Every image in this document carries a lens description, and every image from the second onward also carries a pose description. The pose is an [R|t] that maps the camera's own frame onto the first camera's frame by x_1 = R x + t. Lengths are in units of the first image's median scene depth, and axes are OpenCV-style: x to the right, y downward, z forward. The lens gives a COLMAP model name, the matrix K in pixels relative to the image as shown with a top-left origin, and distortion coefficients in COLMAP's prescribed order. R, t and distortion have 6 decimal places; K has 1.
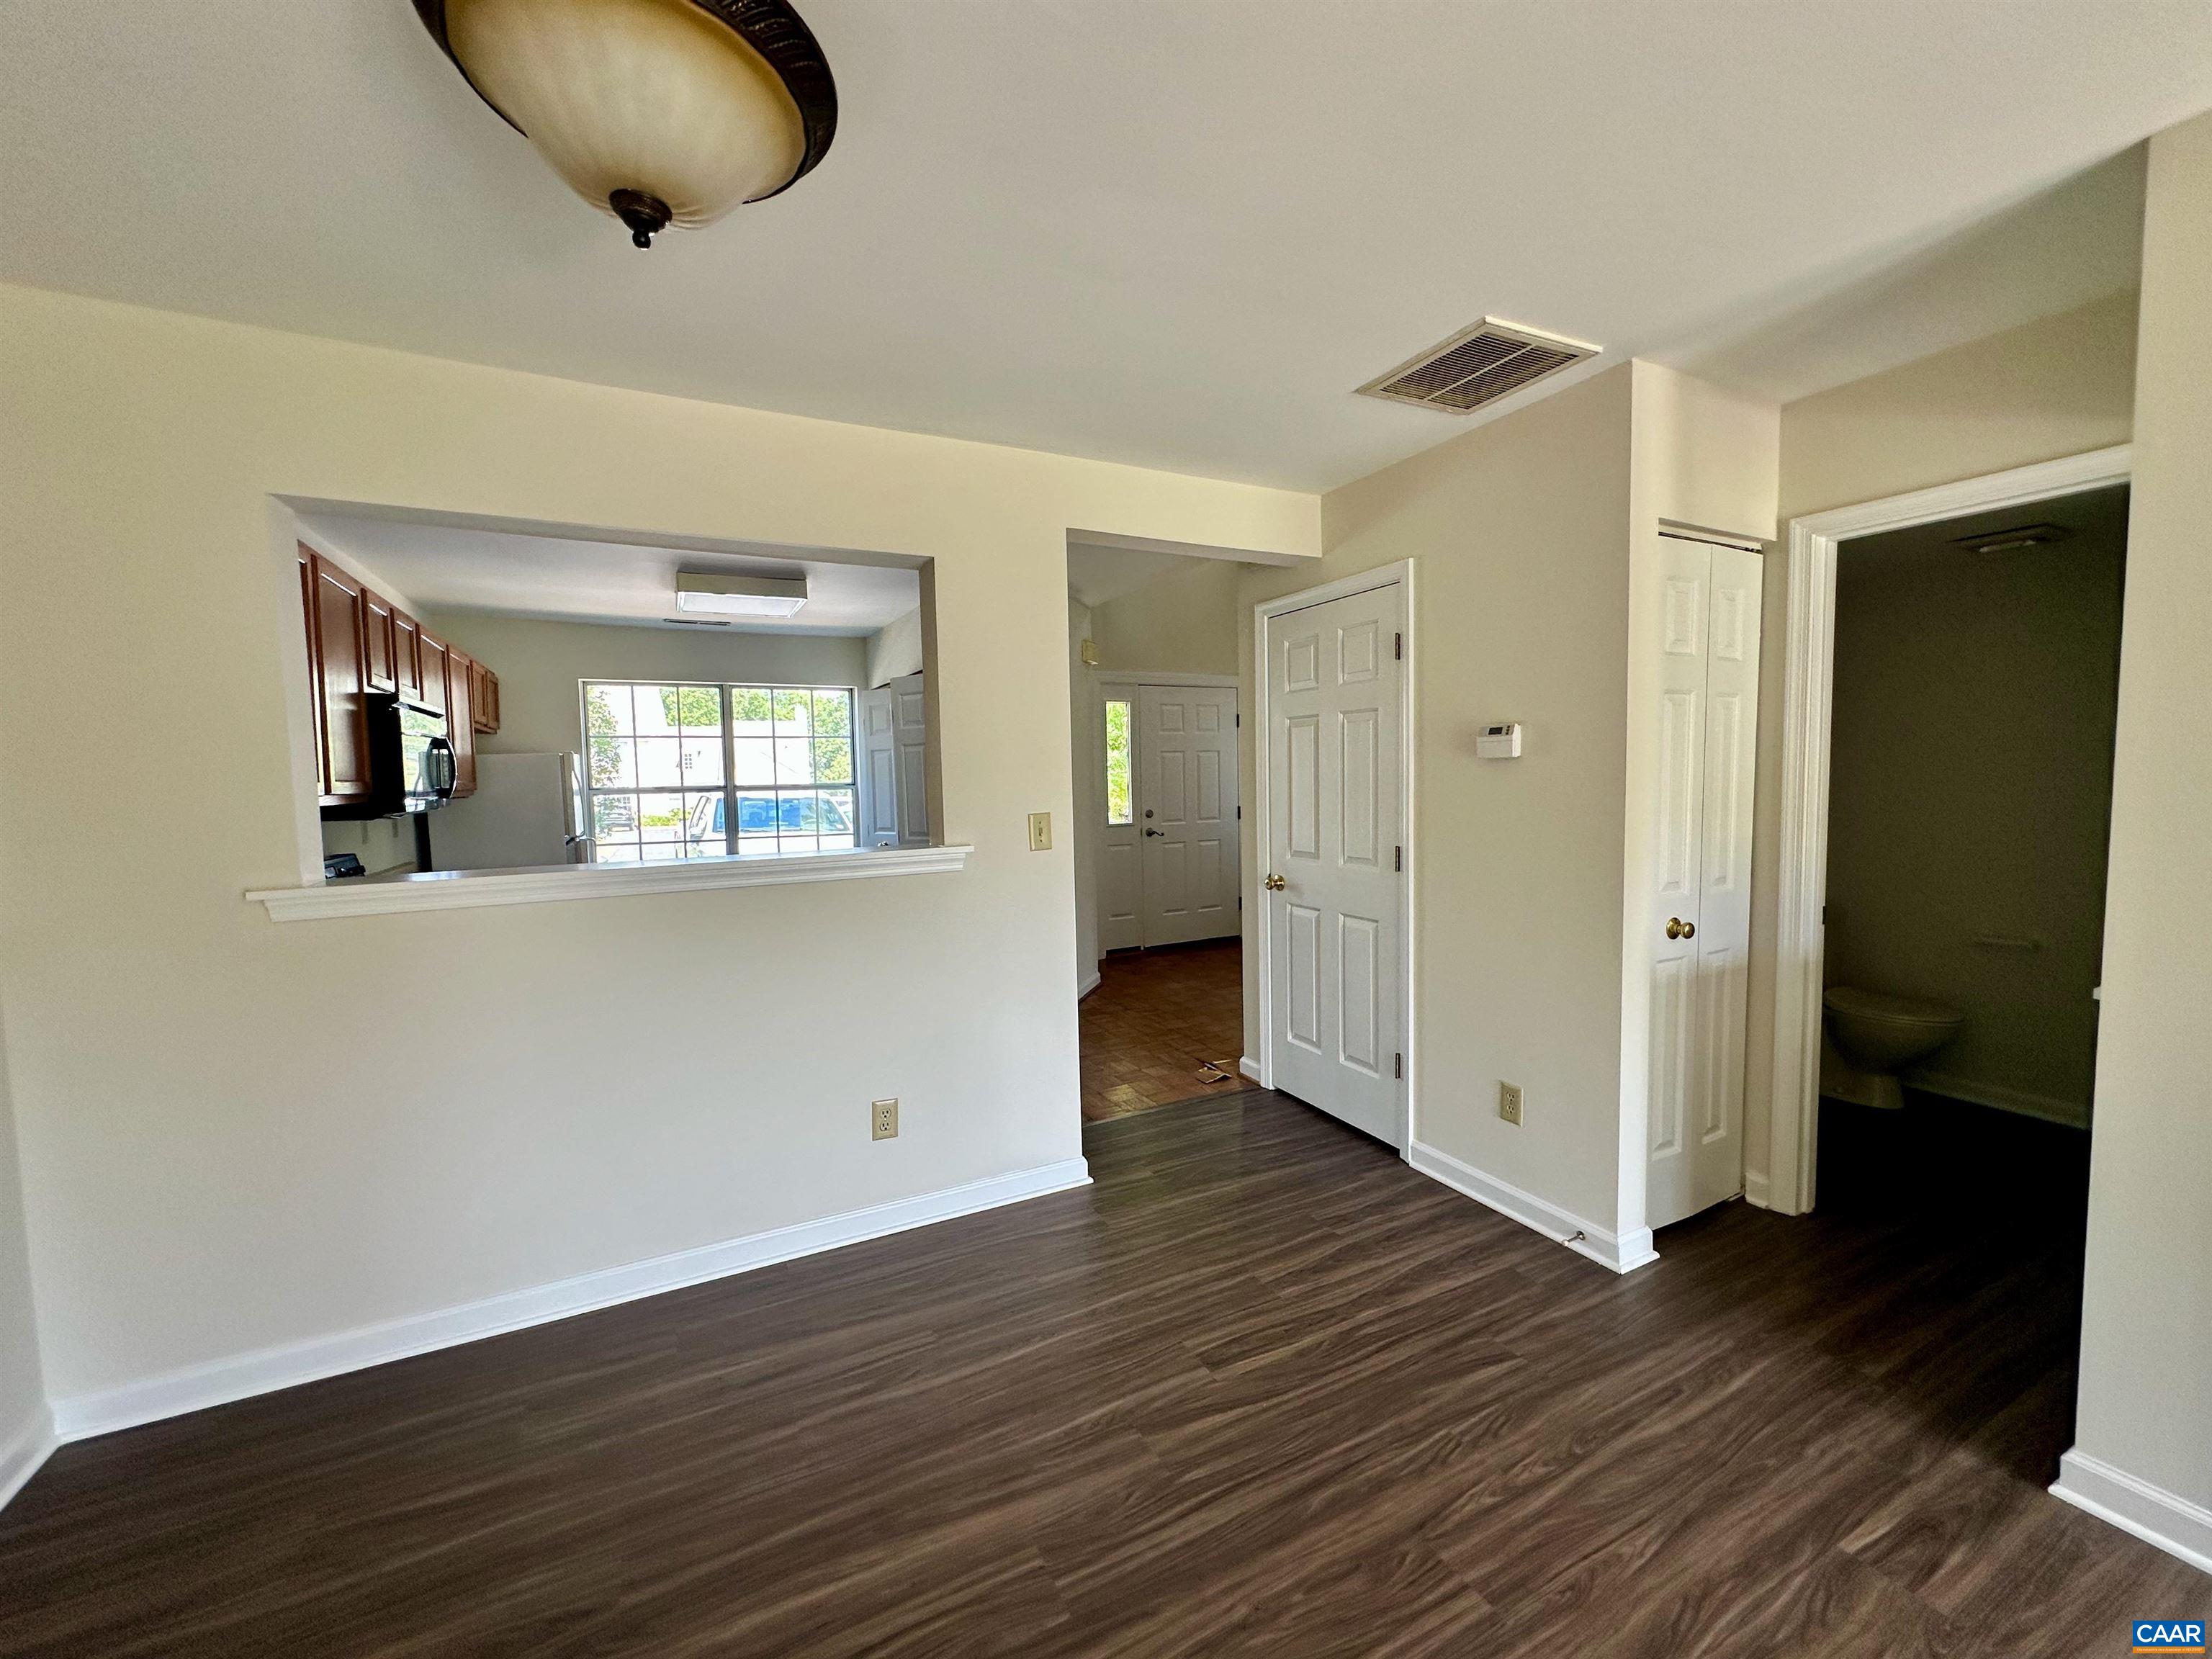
lens RADIAL K [[884.4, 0, 1110.7], [0, 884.4, 831.1], [0, 0, 1]] dist [0.000818, 0.000044]
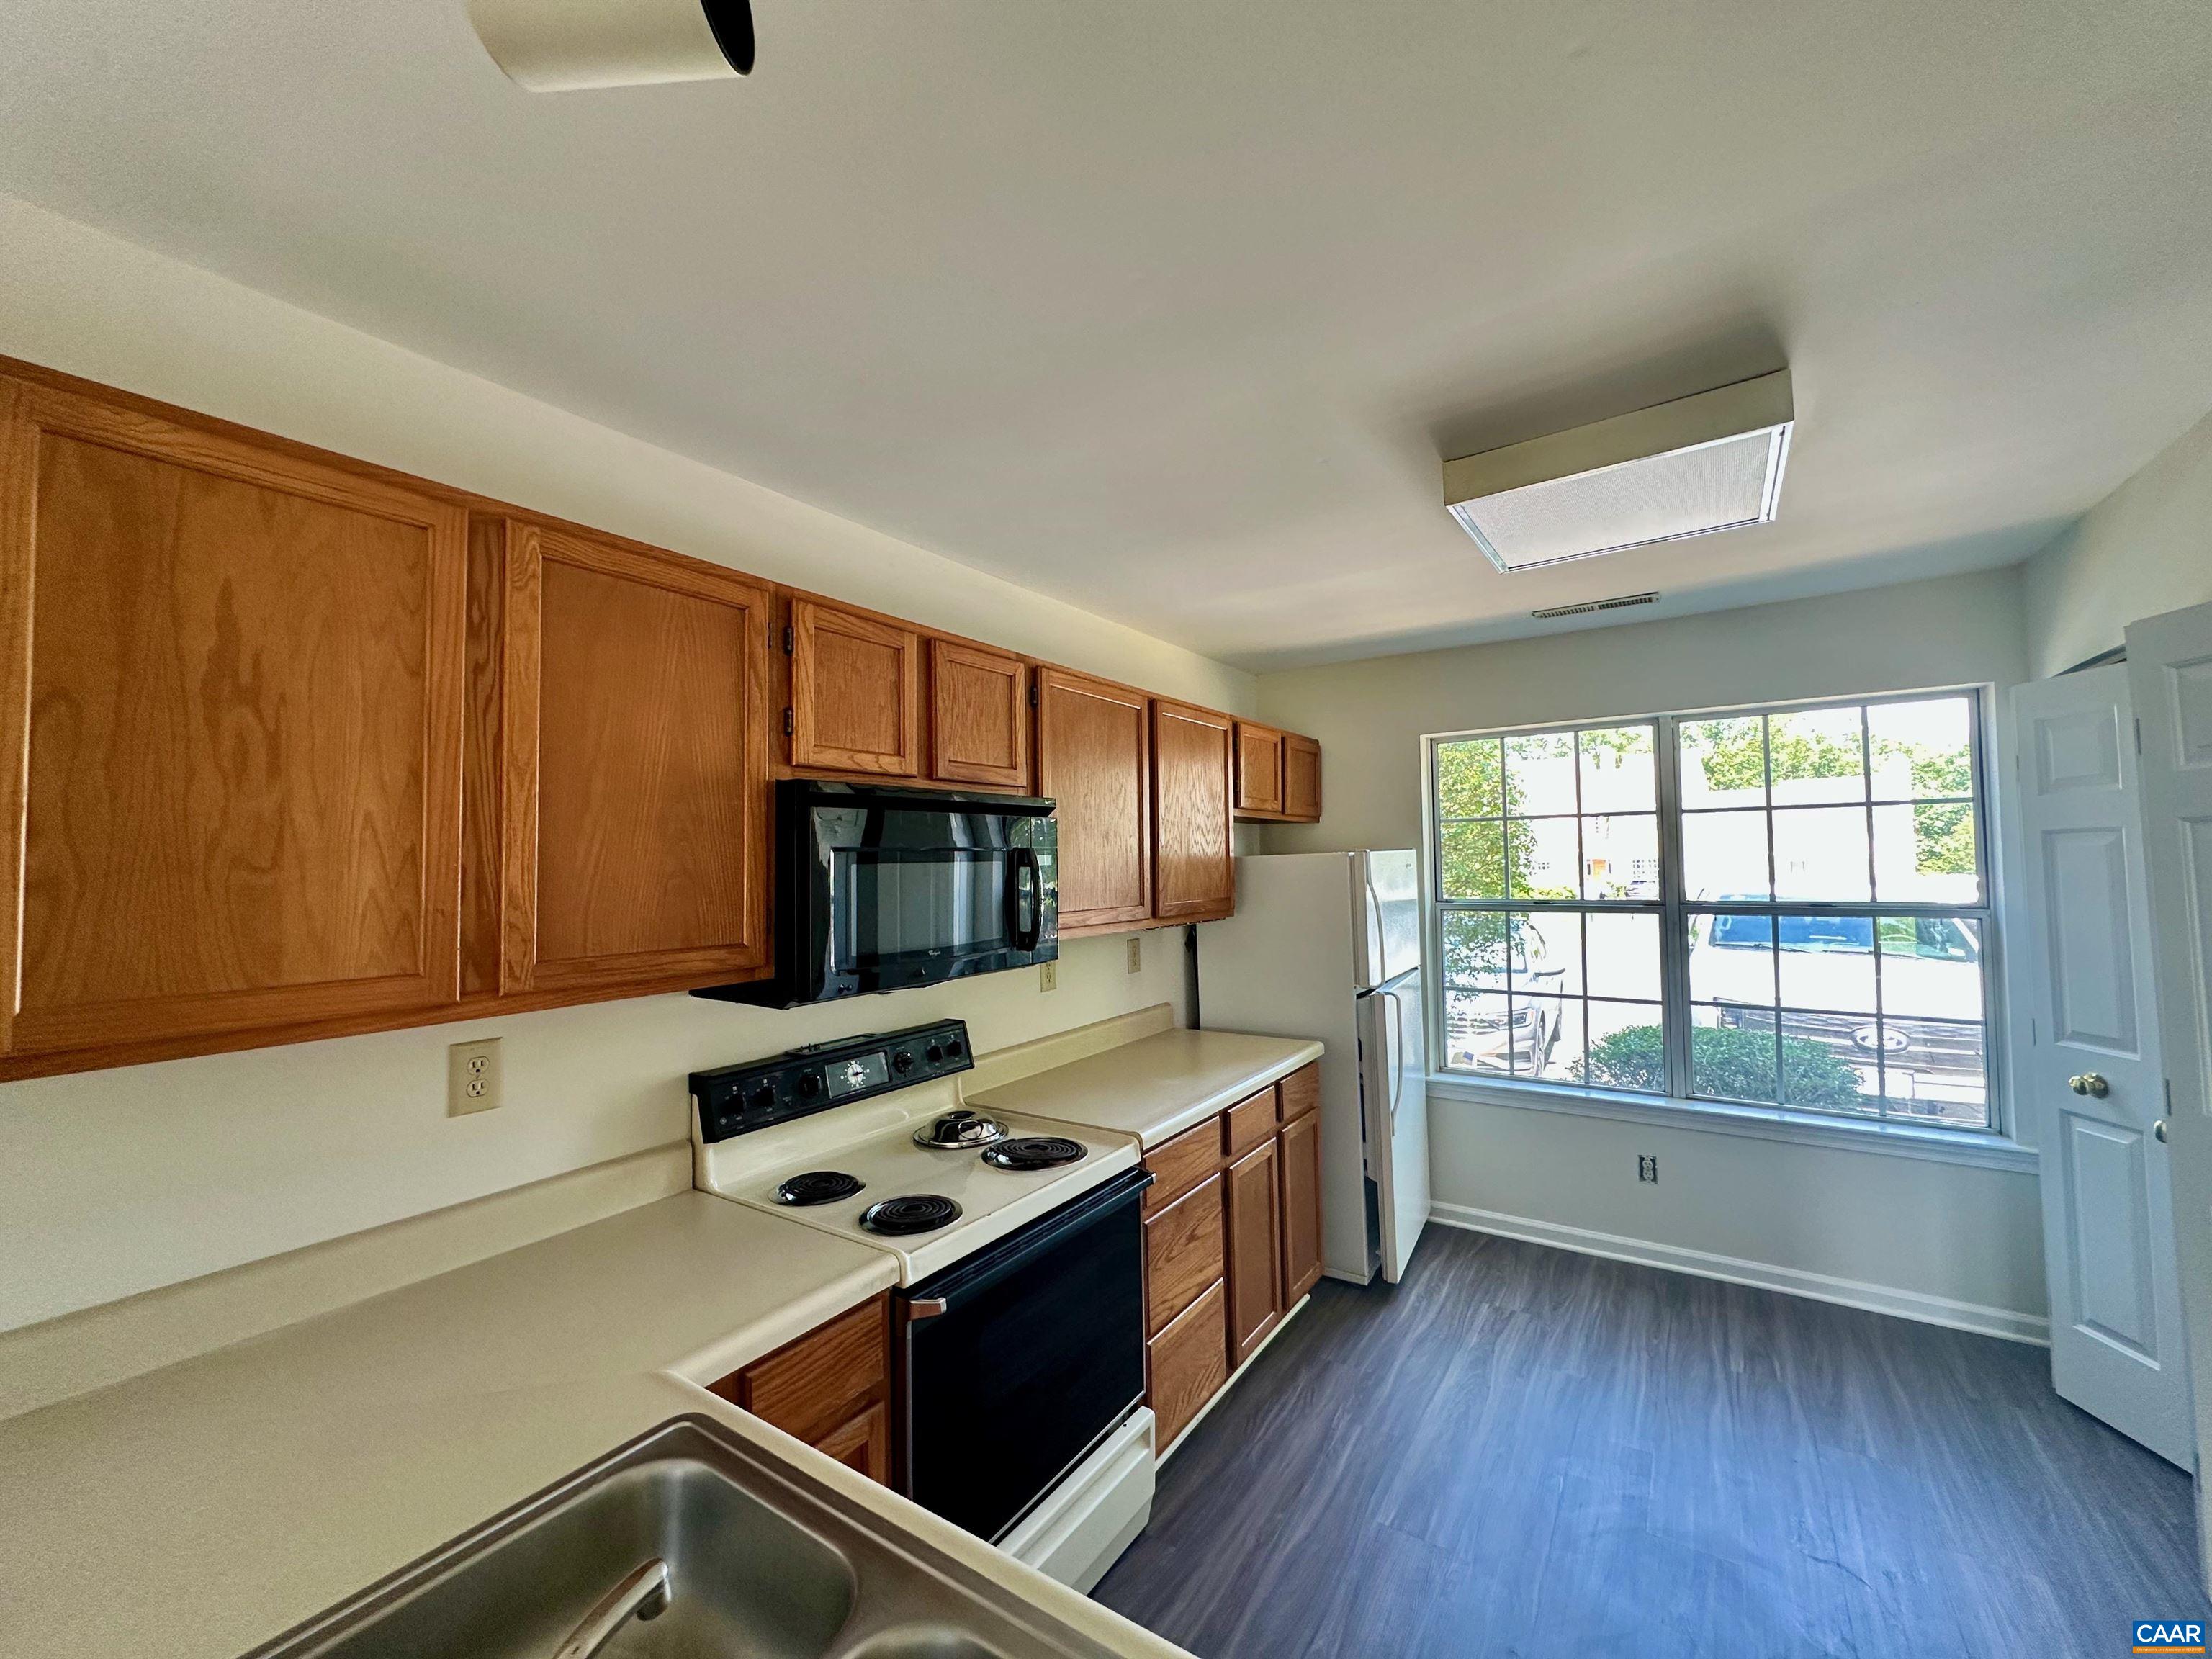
lens RADIAL K [[884.4, 0, 1100.4], [0, 884.4, 825.2], [0, 0, 1]] dist [0.000818, 0.000044]
pose [[0.477718, -0.023963, -0.878186, -0.266626], [-0.051510, 0.997144, -0.055230, -0.108995], [0.877002, 0.071619, 0.475120, 0.945382]]
